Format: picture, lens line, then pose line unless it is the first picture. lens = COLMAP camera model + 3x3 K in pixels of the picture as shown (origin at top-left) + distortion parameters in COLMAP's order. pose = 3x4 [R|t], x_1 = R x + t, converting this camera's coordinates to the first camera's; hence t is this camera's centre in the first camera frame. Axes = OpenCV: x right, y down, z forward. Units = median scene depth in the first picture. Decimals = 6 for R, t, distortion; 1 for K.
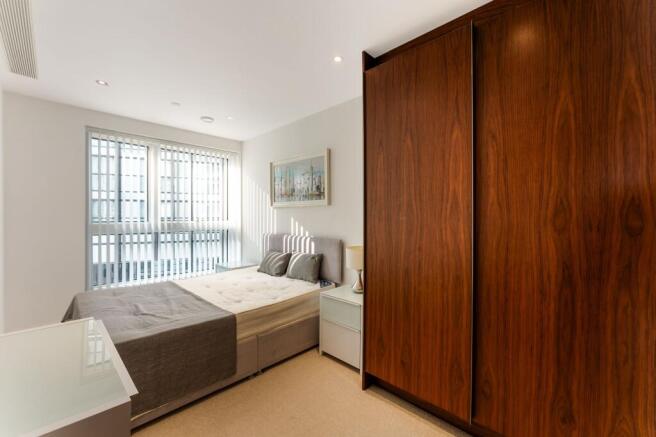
lens RADIAL K [[264.1, 0, 312.4], [0, 264.1, 215.7], [0, 0, 1]] dist [-0.000164, 0.000057]
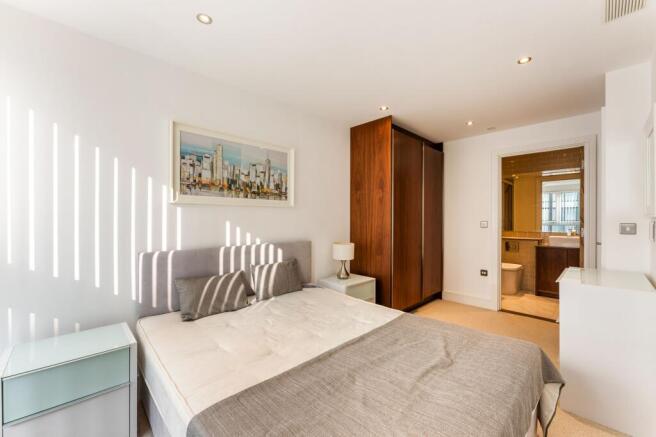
lens RADIAL K [[264.1, 0, 326.9], [0, 264.1, 218.9], [0, 0, 1]] dist [-0.000164, 0.000057]
pose [[0.022699, 0.008971, 0.999702, -0.808832], [-0.002167, 0.999958, -0.008924, 0.008786], [-0.999740, -0.001964, 0.022717, 0.776885]]
